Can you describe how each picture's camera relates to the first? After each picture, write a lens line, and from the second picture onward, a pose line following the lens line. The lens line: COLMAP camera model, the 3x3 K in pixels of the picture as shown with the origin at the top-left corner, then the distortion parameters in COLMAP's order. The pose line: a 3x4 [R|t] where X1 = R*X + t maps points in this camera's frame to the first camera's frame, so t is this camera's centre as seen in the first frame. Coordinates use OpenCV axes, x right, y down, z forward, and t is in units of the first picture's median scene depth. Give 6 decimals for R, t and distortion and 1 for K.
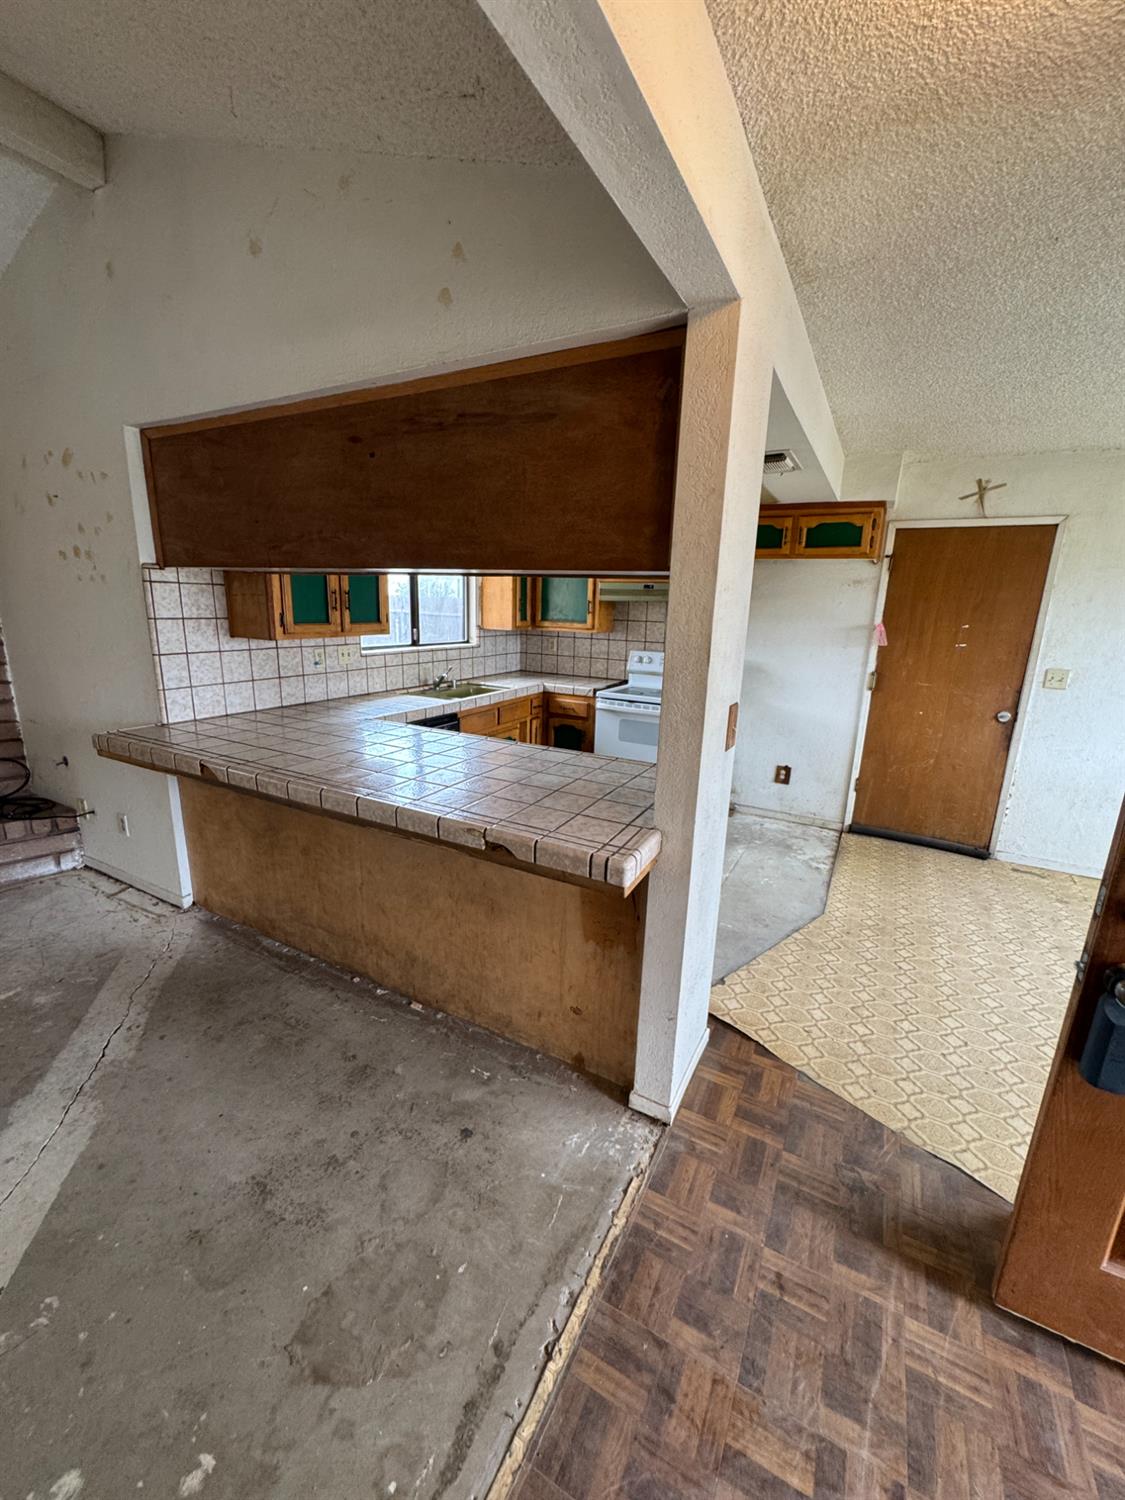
lens RADIAL K [[596.8, 0, 561.2], [0, 596.8, 749.7], [0, 0, 1]] dist [-0.002642, -0.000066]
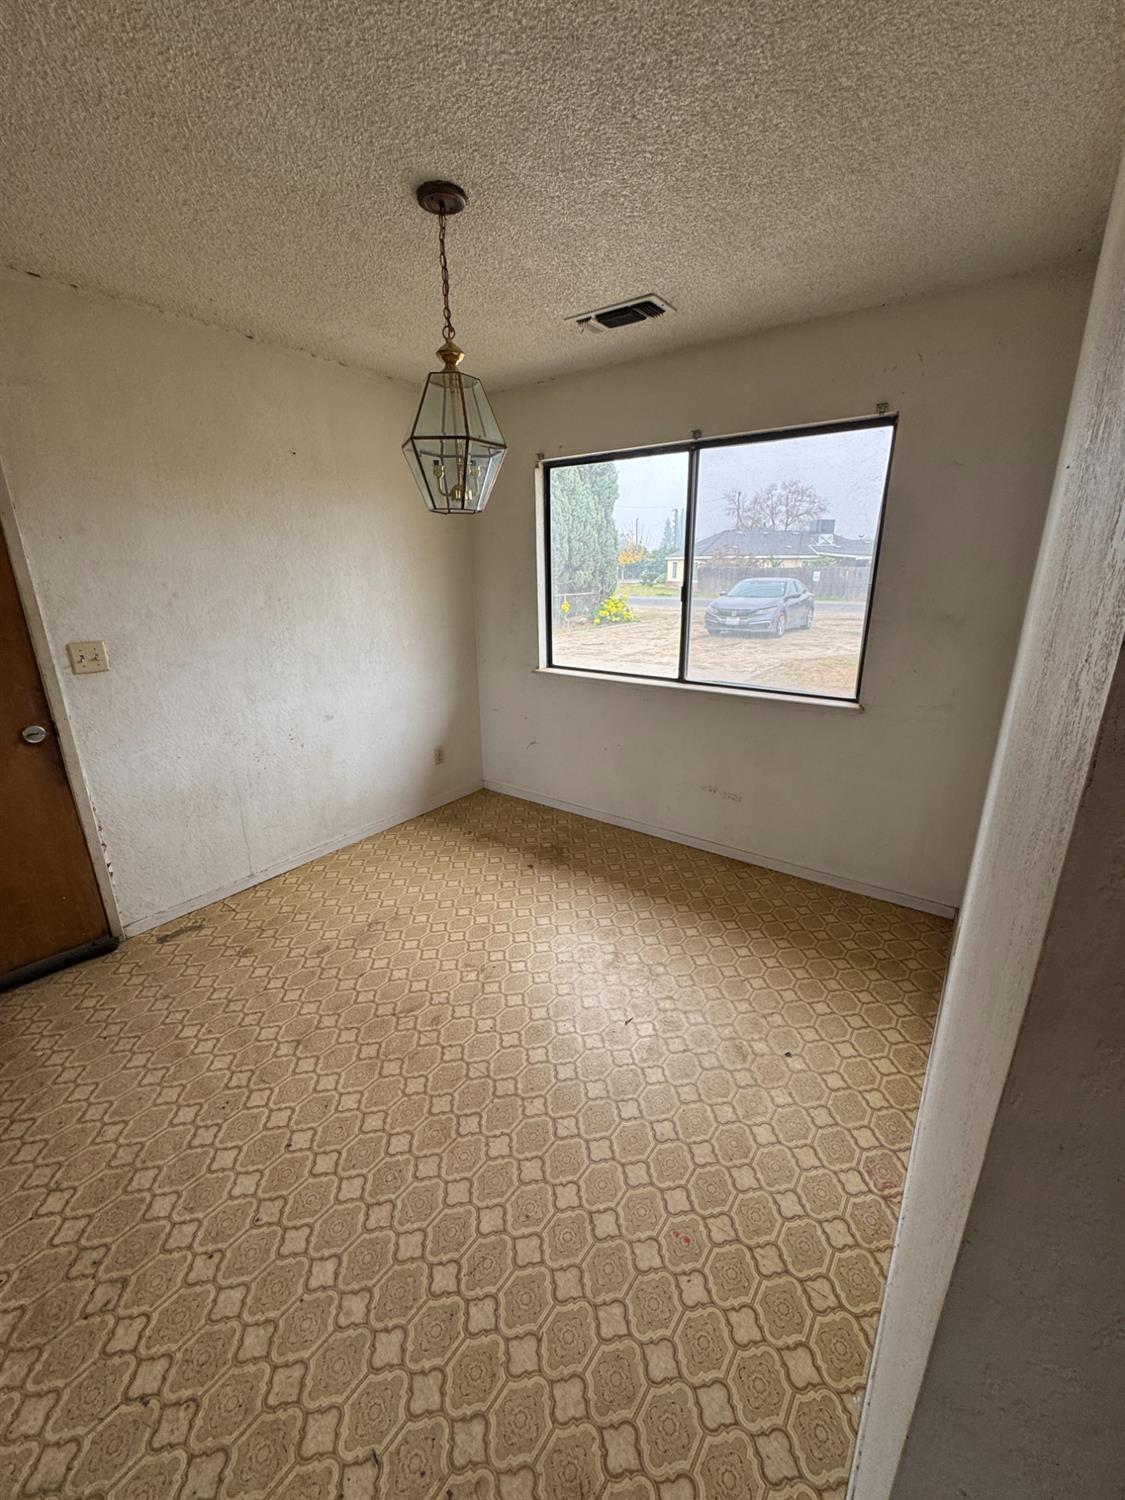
lens RADIAL K [[596.8, 0, 562.1], [0, 596.8, 747.6], [0, 0, 1]] dist [-0.002642, -0.000066]
pose [[0.134577, -0.322238, 0.937044, 0.296016], [0.247082, 0.926689, 0.283192, -0.092930], [-0.959604, 0.193416, 0.204330, 0.439257]]
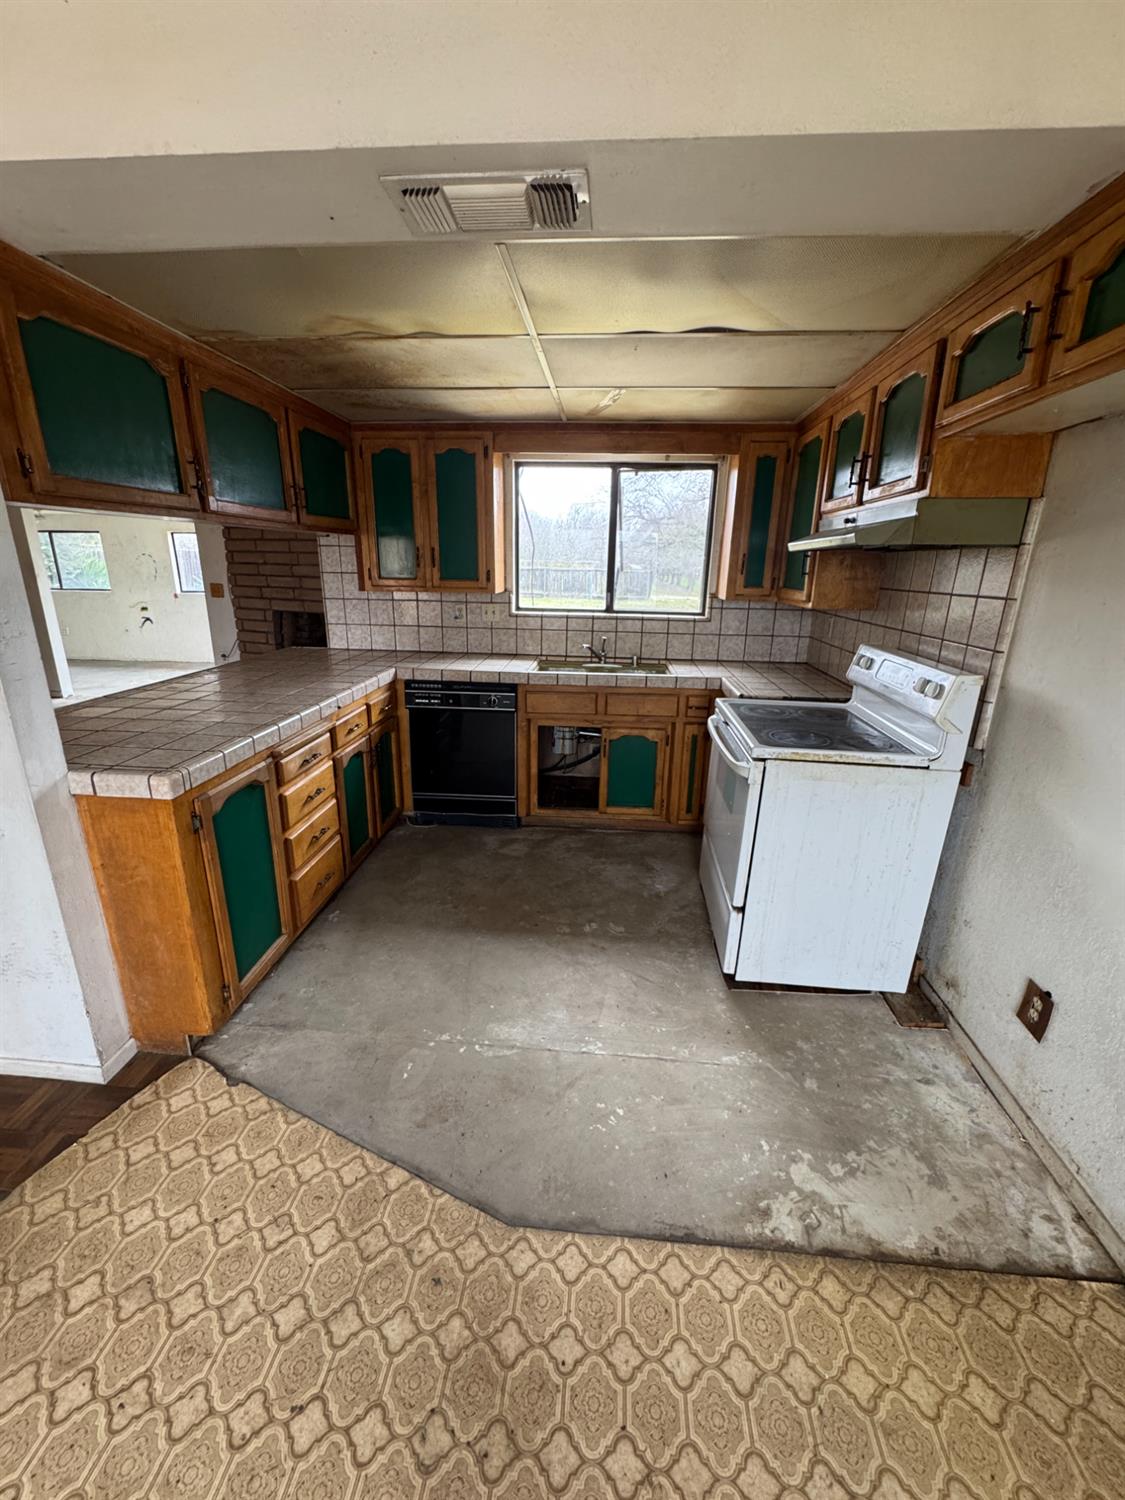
lens RADIAL K [[596.8, 0, 563.9], [0, 596.8, 749.0], [0, 0, 1]] dist [-0.002642, -0.000066]
pose [[0.406430, 0.249359, -0.878996, 0.730397], [-0.223623, 0.959926, 0.168919, -0.149906], [0.885893, 0.127910, 0.445906, 0.755485]]
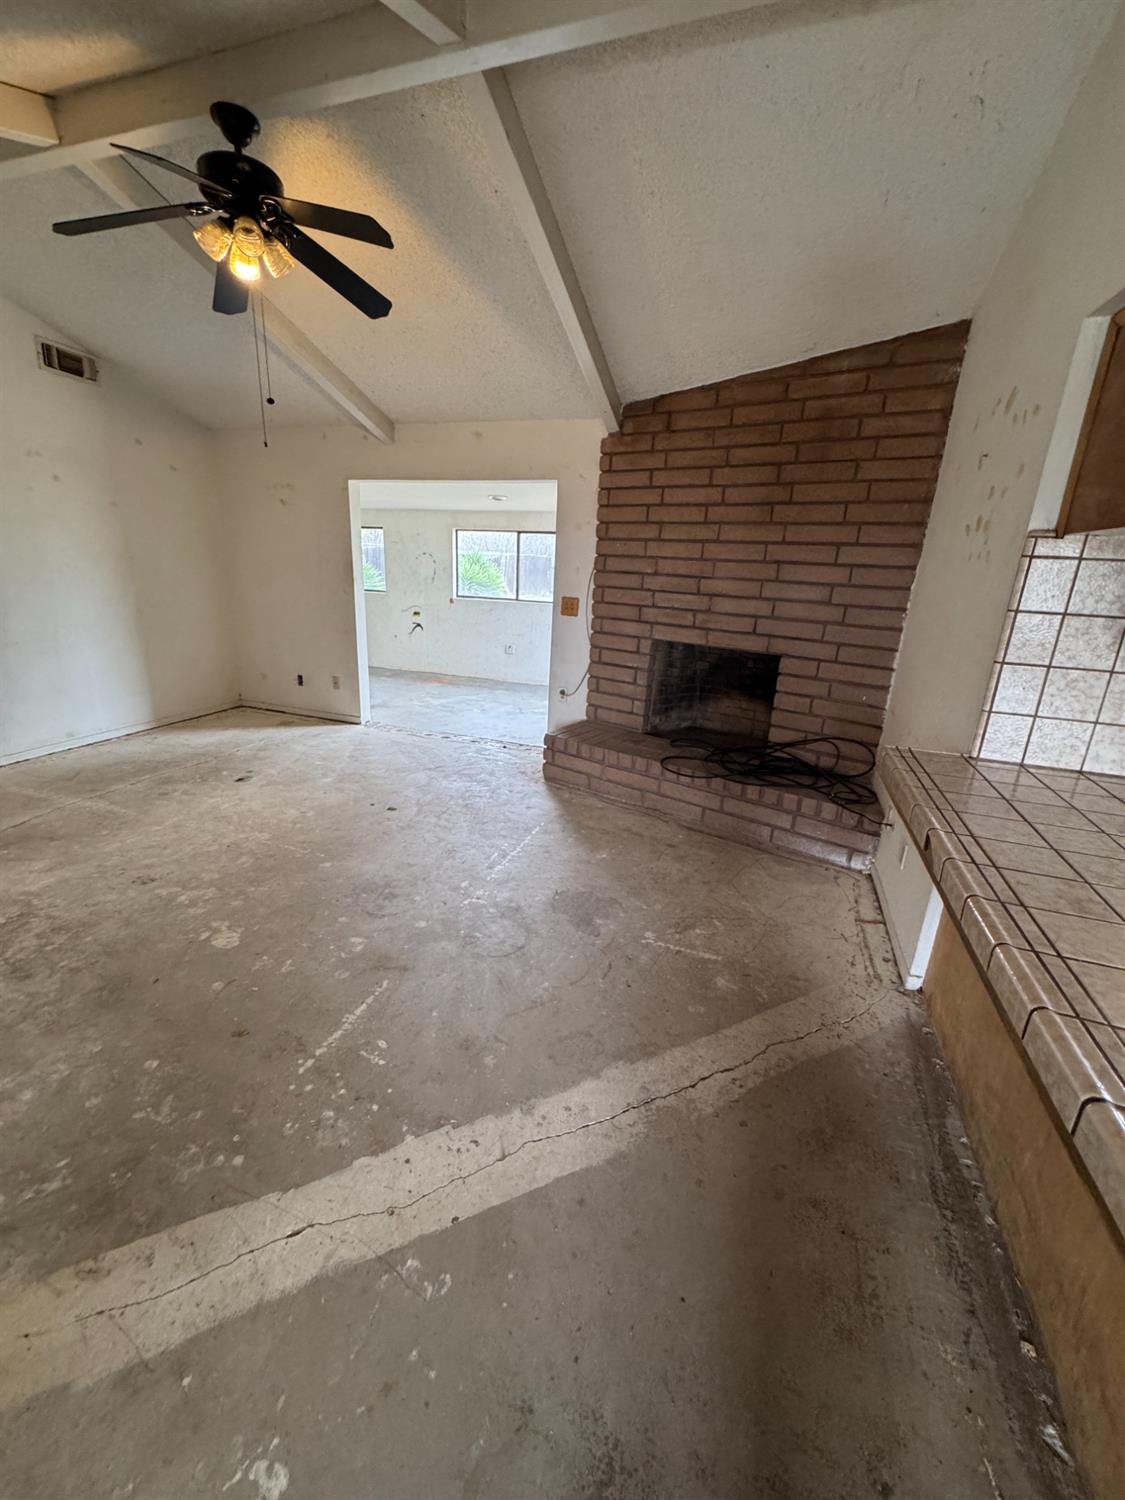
lens RADIAL K [[596.8, 0, 565.1], [0, 596.8, 749.7], [0, 0, 1]] dist [-0.002642, -0.000066]
pose [[0.163815, 0.274874, -0.947422, -0.056820], [-0.273288, 0.935453, 0.224148, -0.066047], [0.947881, 0.222200, 0.228360, 0.310420]]
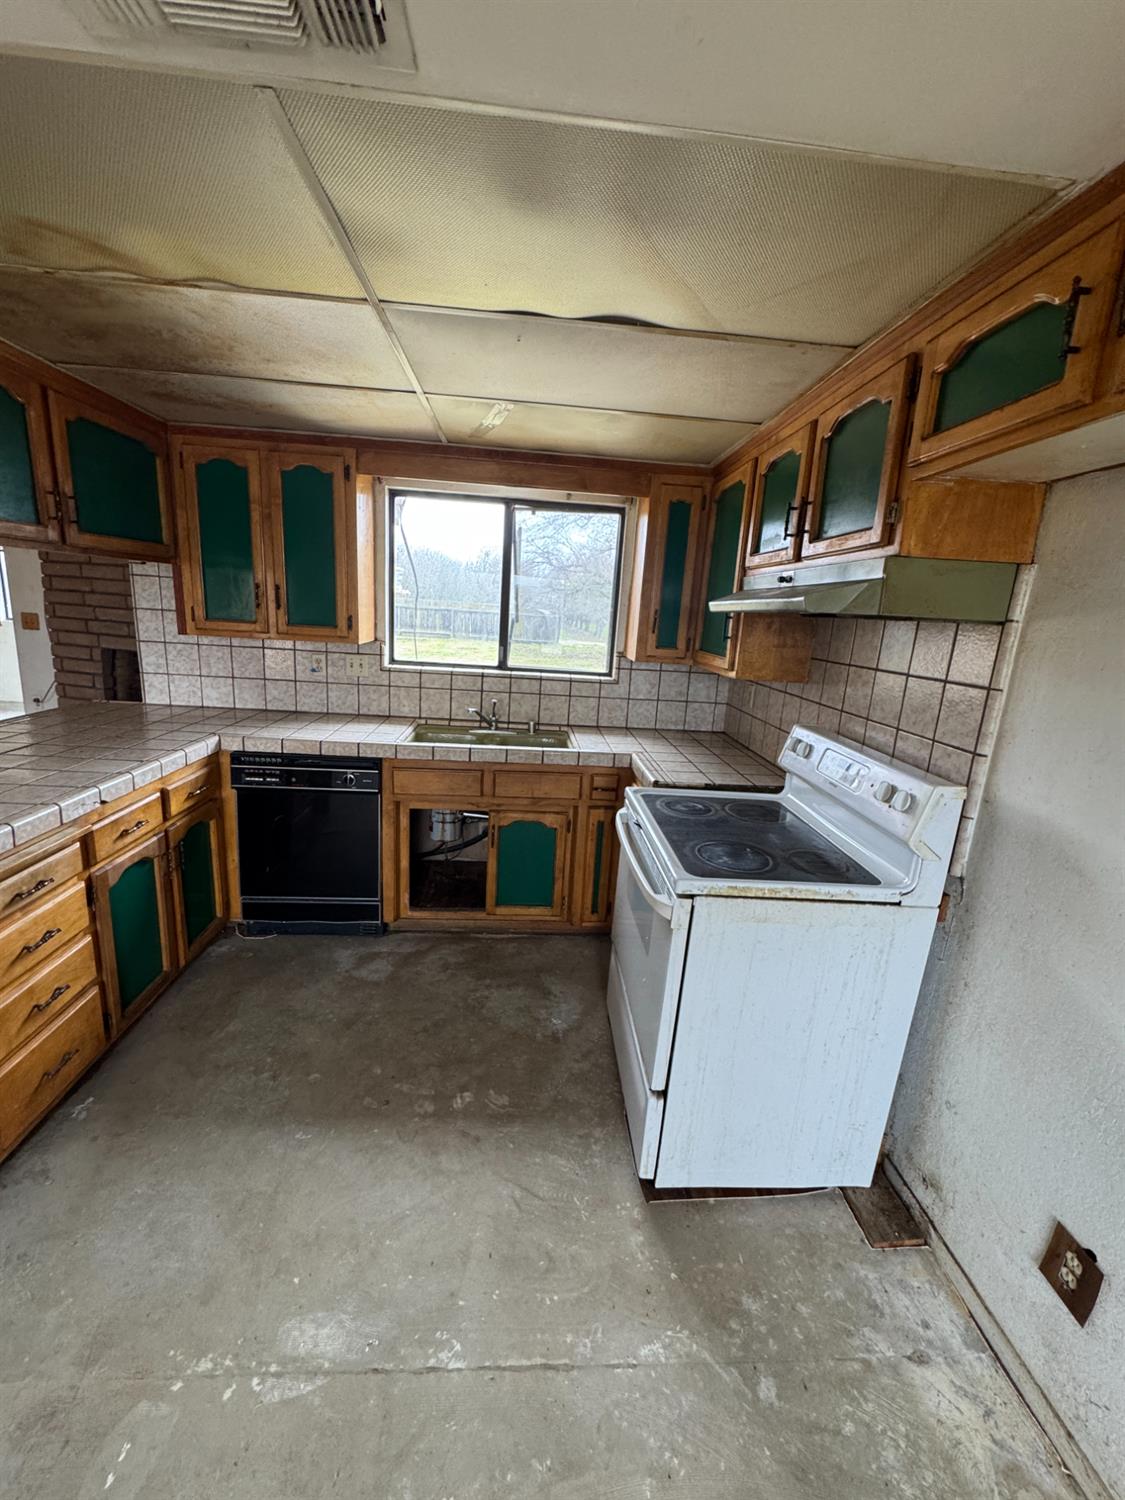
lens RADIAL K [[596.8, 0, 563.5], [0, 596.8, 749.4], [0, 0, 1]] dist [-0.002642, -0.000066]
pose [[0.532594, 0.195142, -0.823567, 0.575422], [-0.245863, 0.966768, 0.070075, -0.194404], [0.809873, 0.165163, 0.562873, 0.863912]]
